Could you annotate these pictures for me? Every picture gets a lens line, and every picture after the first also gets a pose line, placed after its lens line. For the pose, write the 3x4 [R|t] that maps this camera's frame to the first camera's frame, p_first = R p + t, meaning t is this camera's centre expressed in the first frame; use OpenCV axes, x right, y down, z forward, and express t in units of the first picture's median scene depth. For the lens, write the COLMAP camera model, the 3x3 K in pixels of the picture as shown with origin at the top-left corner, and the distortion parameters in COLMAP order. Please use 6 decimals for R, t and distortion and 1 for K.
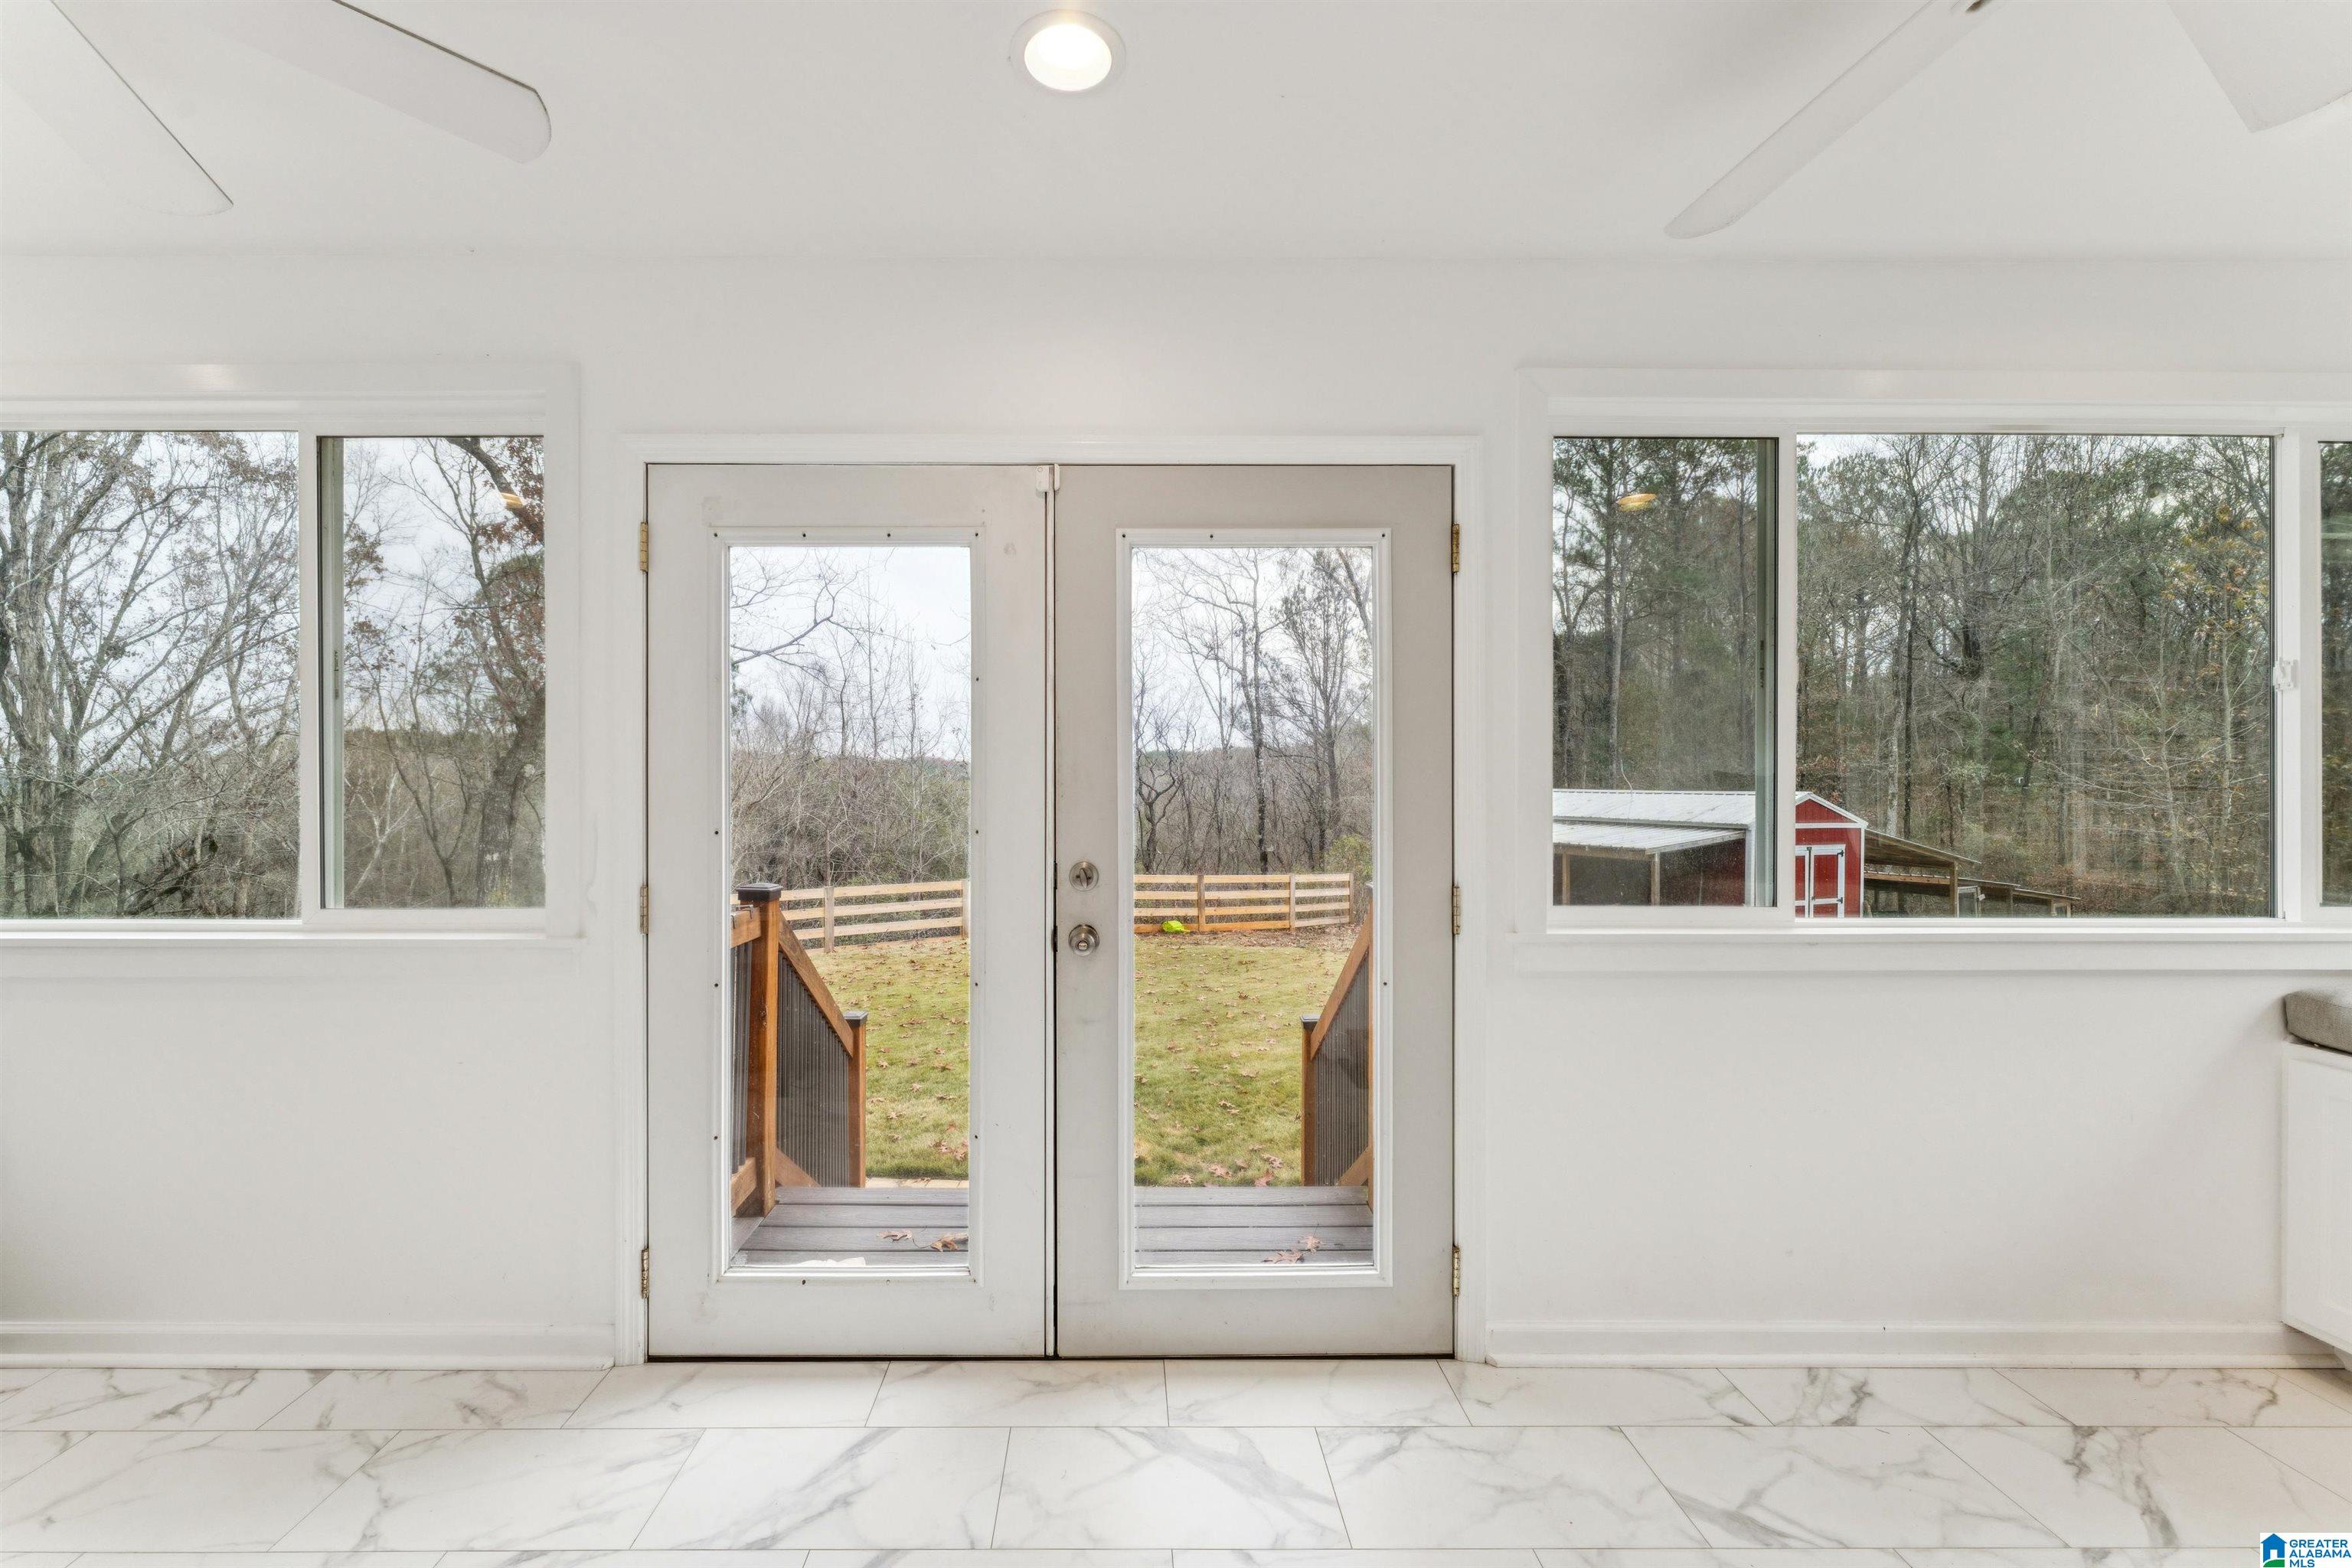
lens RADIAL K [[963.9, 0, 1121.7], [0, 963.9, 785.9], [0, 0, 1]] dist [-0.000933, -0.000137]
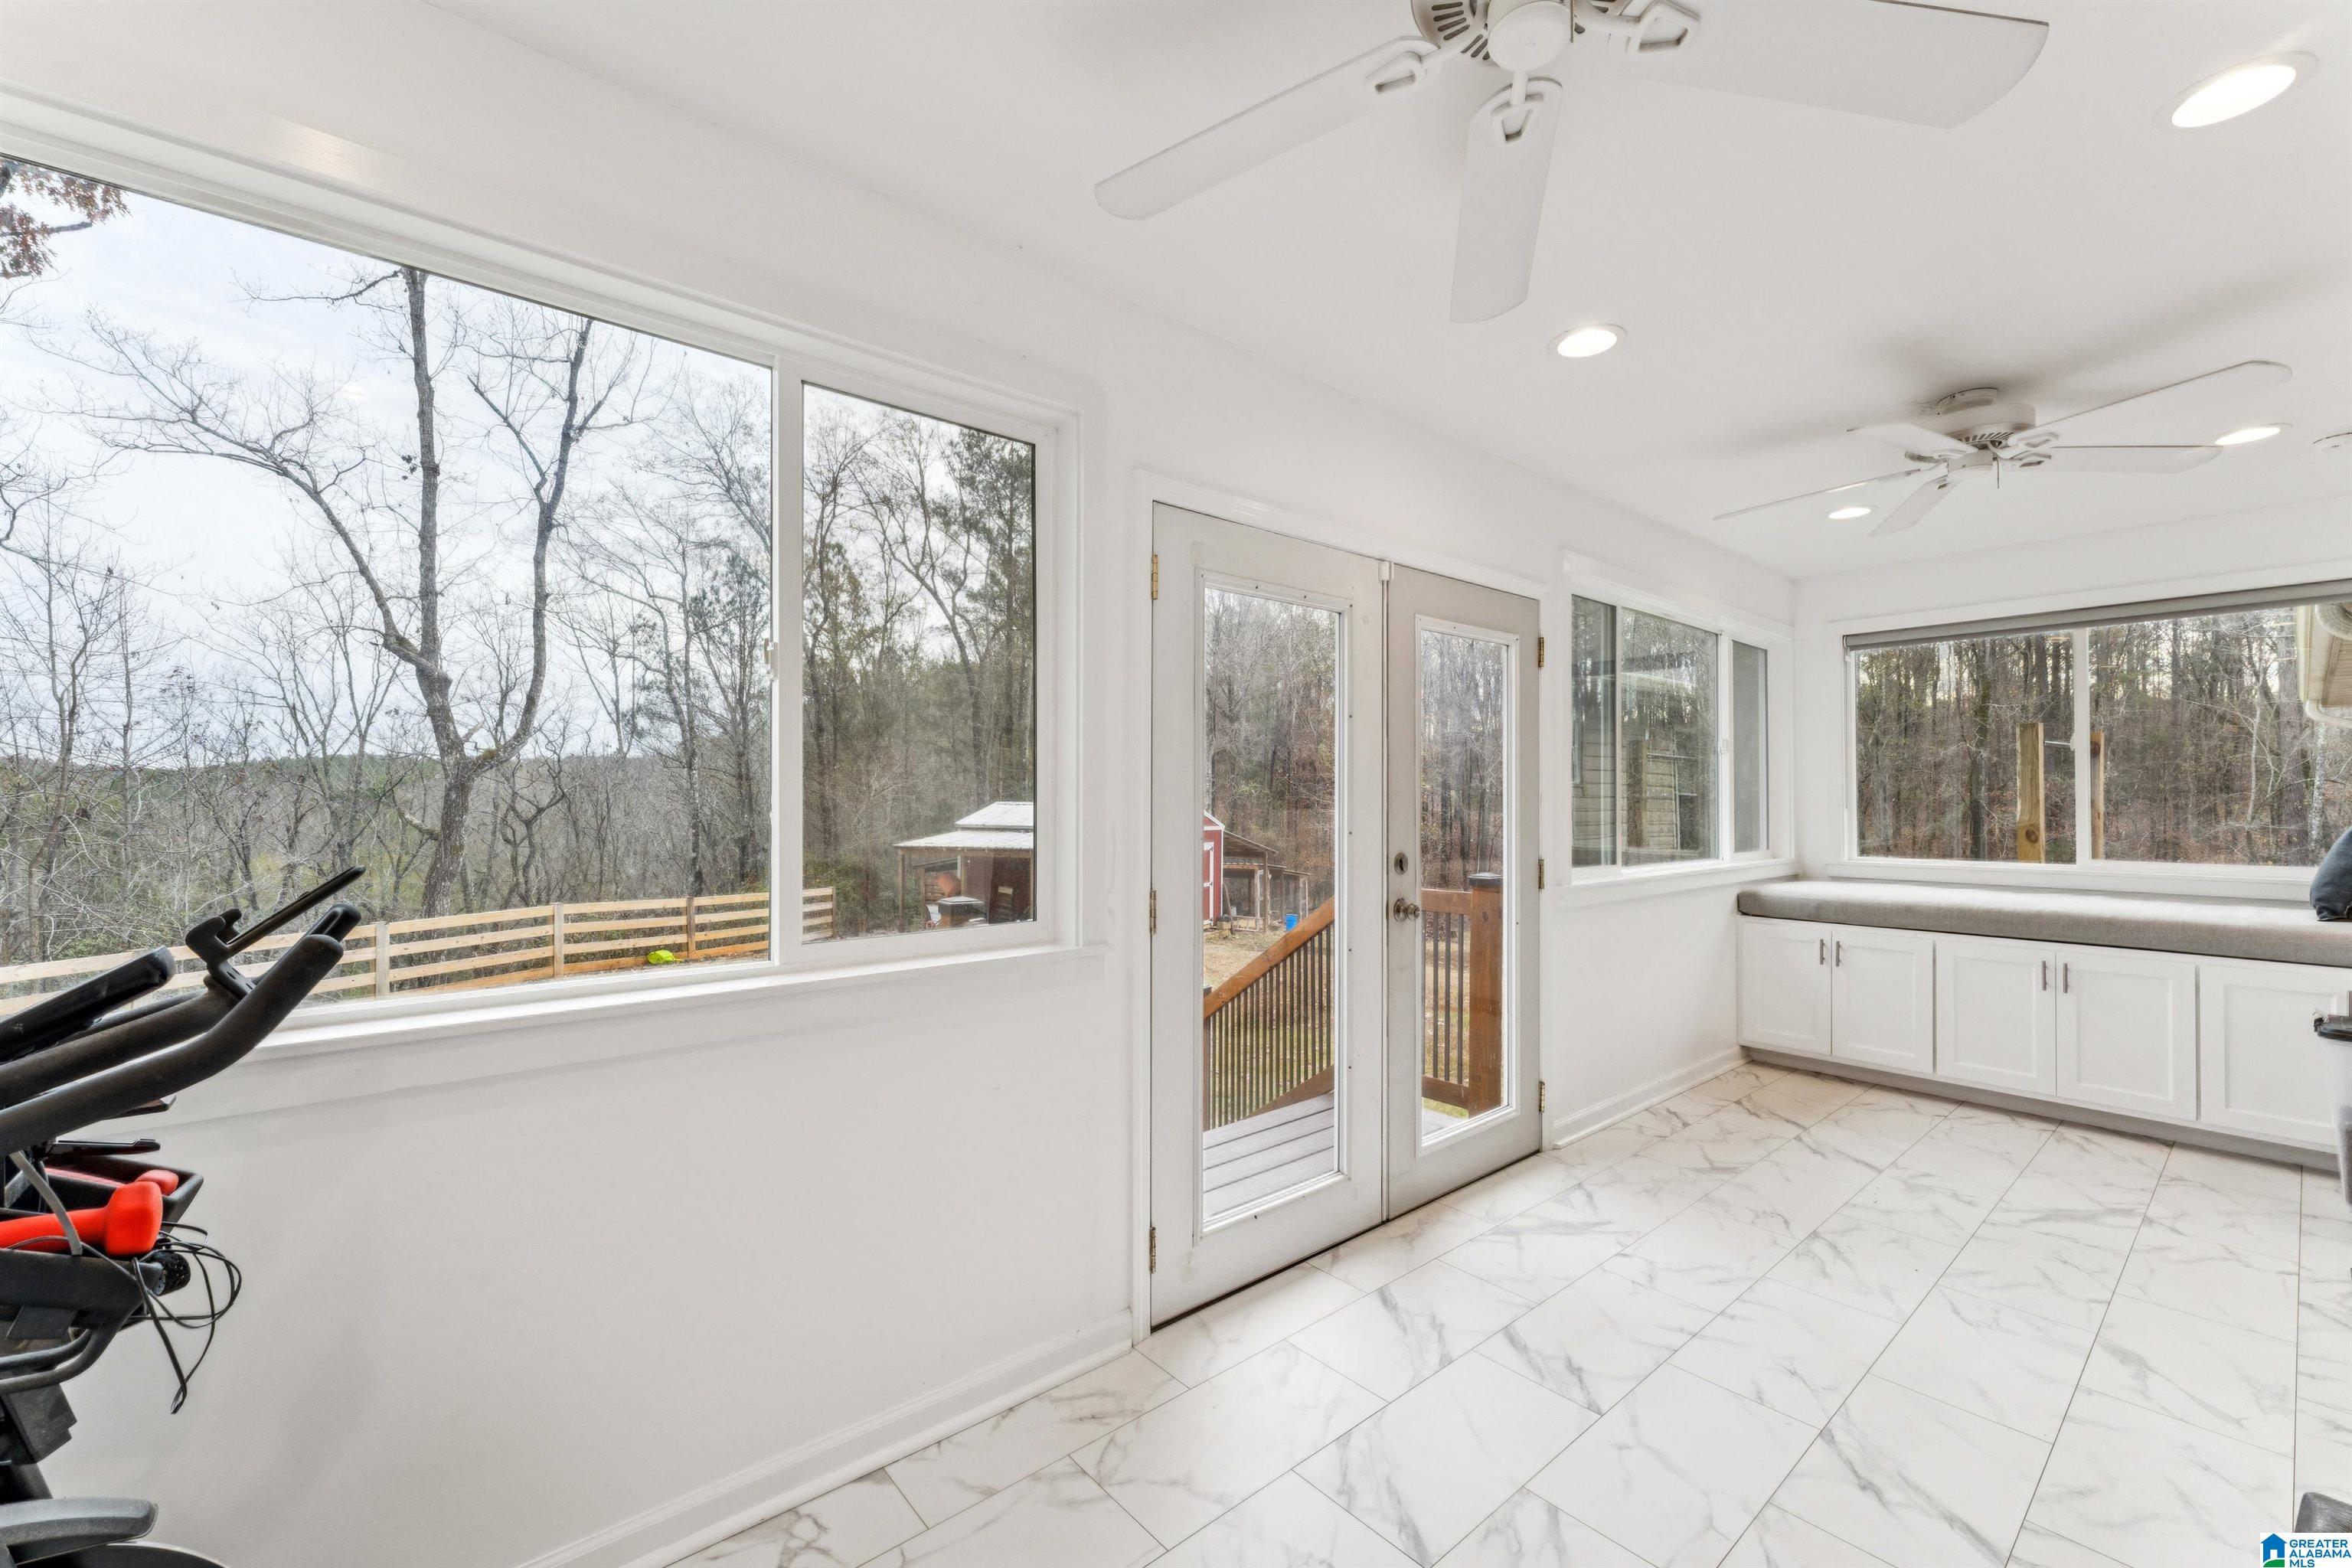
lens RADIAL K [[949.0, 0, 1165.5], [0, 949.0, 785.4], [0, 0, 1]] dist [-0.000034, 0.000365]
pose [[0.771009, 0.008228, 0.636771, -1.160891], [0.001383, 0.999893, -0.014594, 0.002396], [-0.636823, 0.012133, 0.770915, 0.166301]]
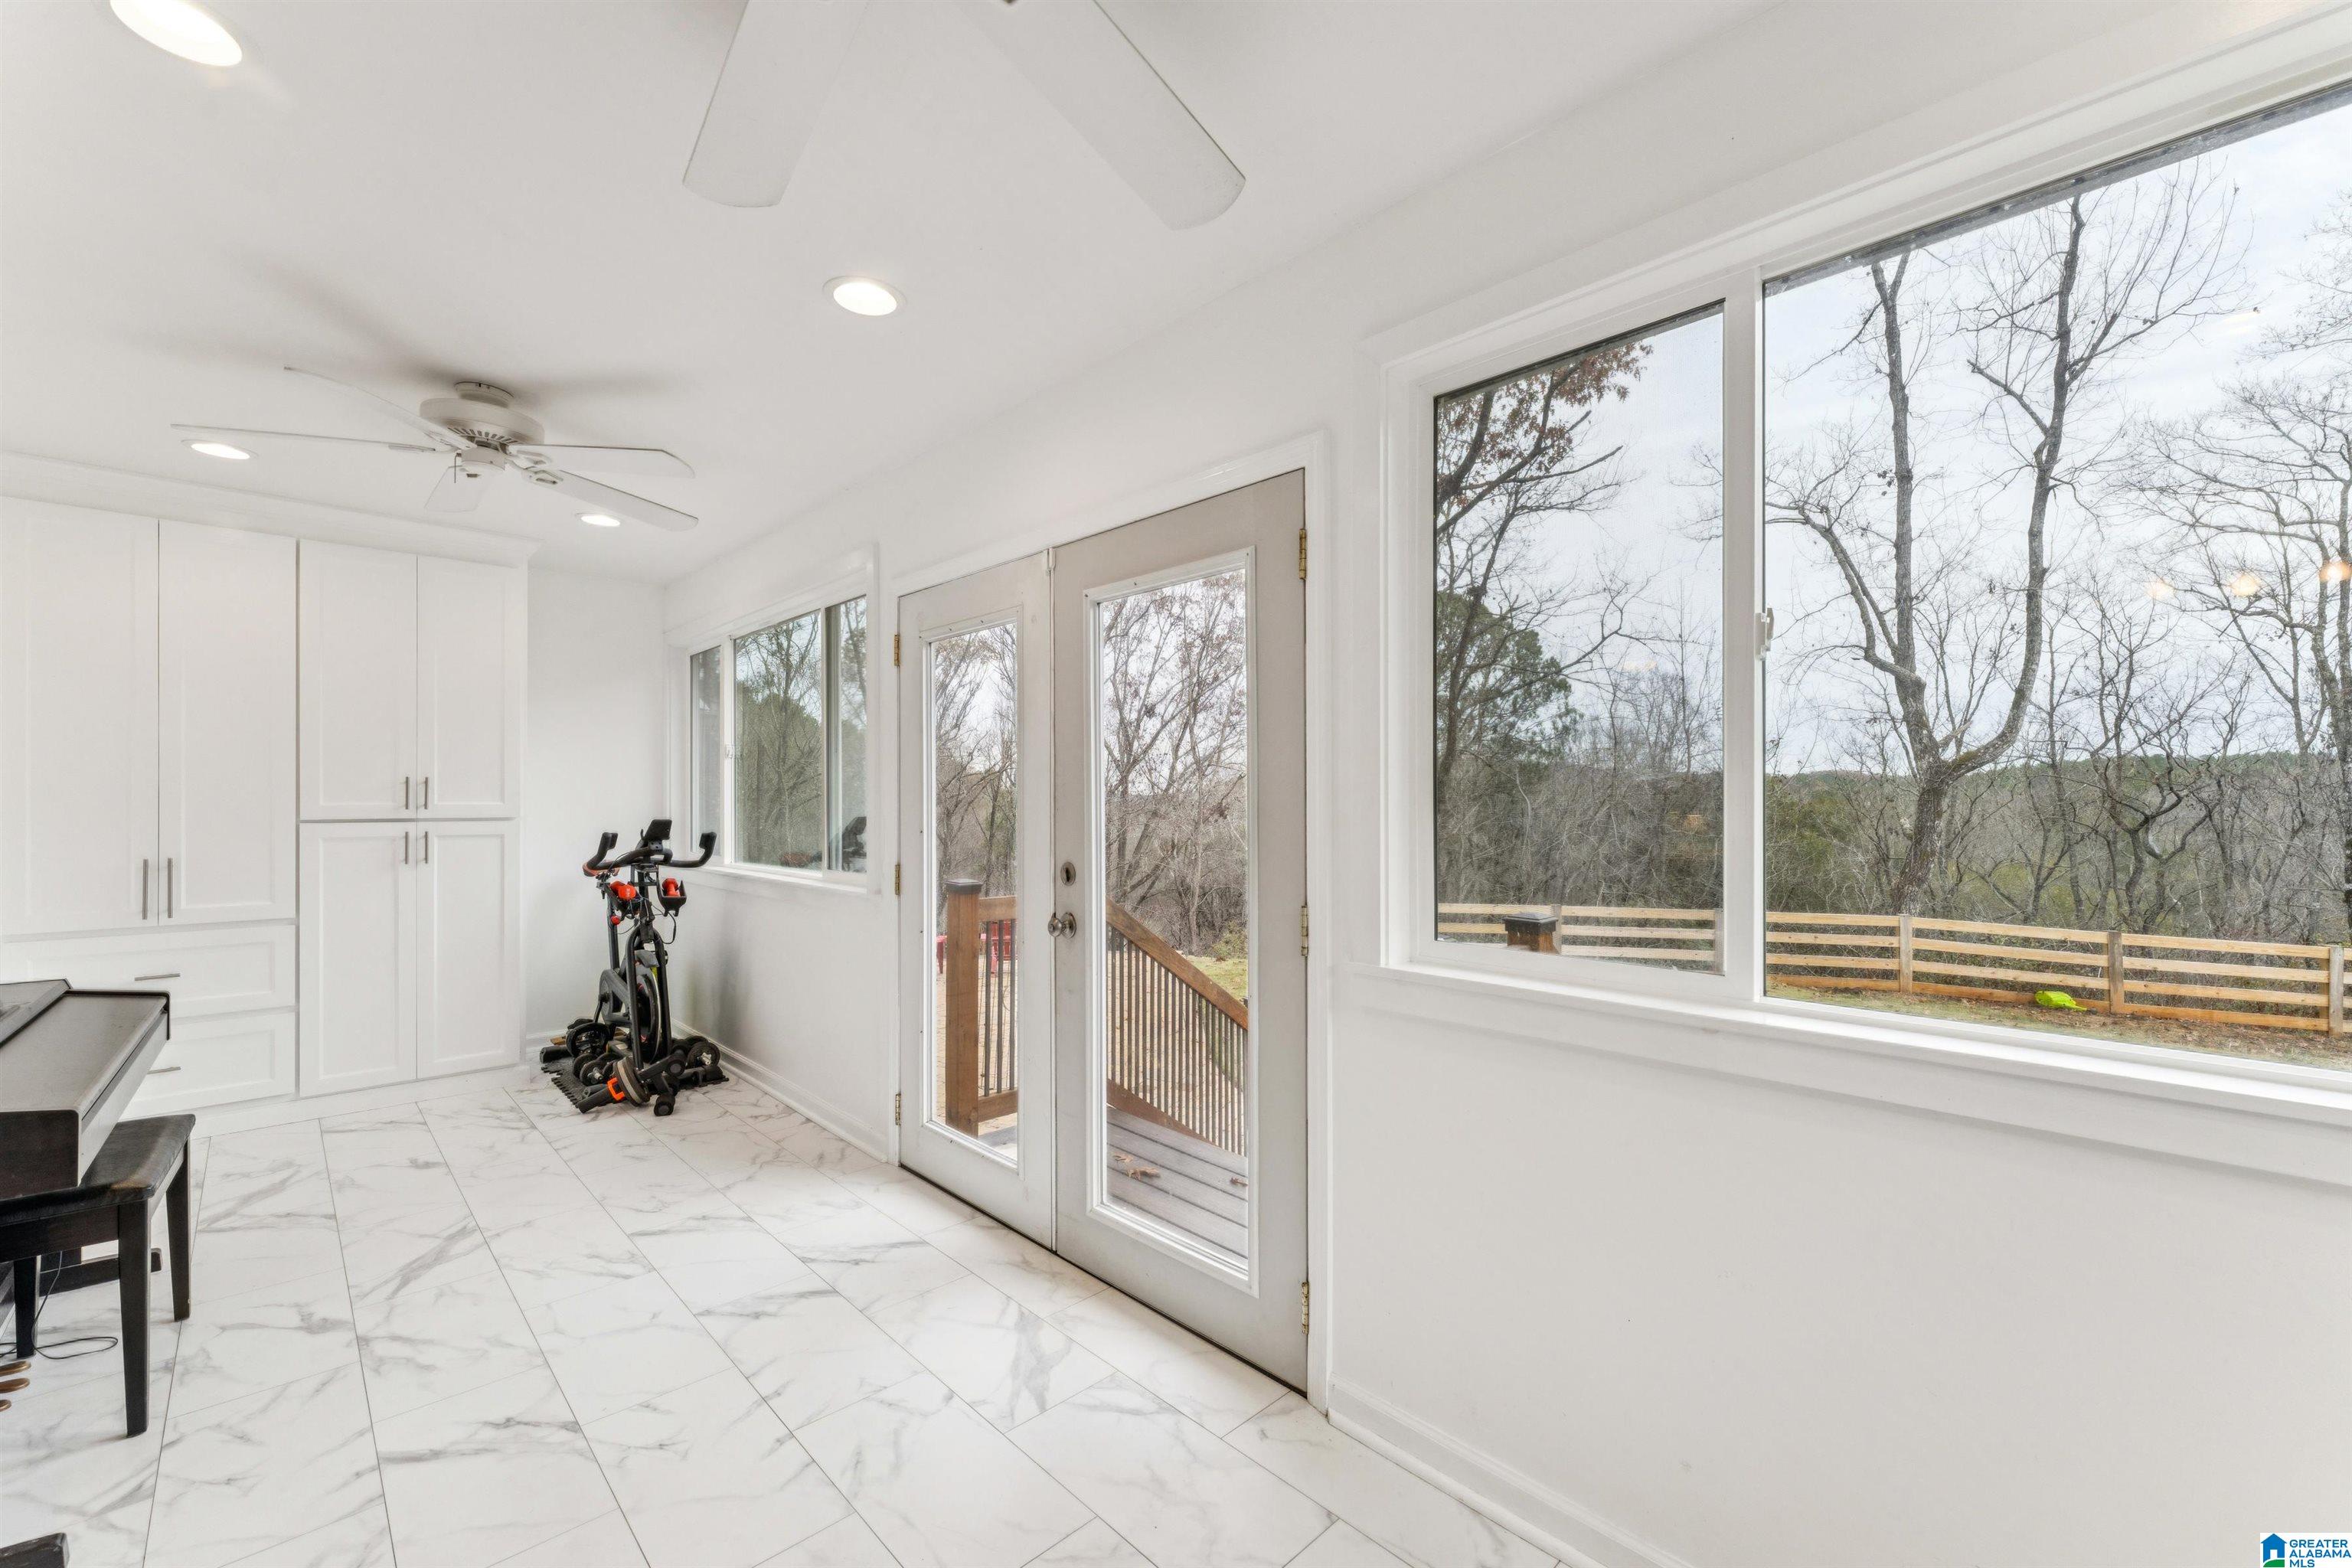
lens RADIAL K [[946.2, 0, 1177.7], [0, 946.2, 802.9], [0, 0, 1]] dist [-0.000577, -0.000137]
pose [[0.692931, 0.002728, -0.720999, 0.936796], [-0.003571, 0.999994, 0.000352, 0.002015], [0.720995, 0.002331, 0.692936, 0.254866]]
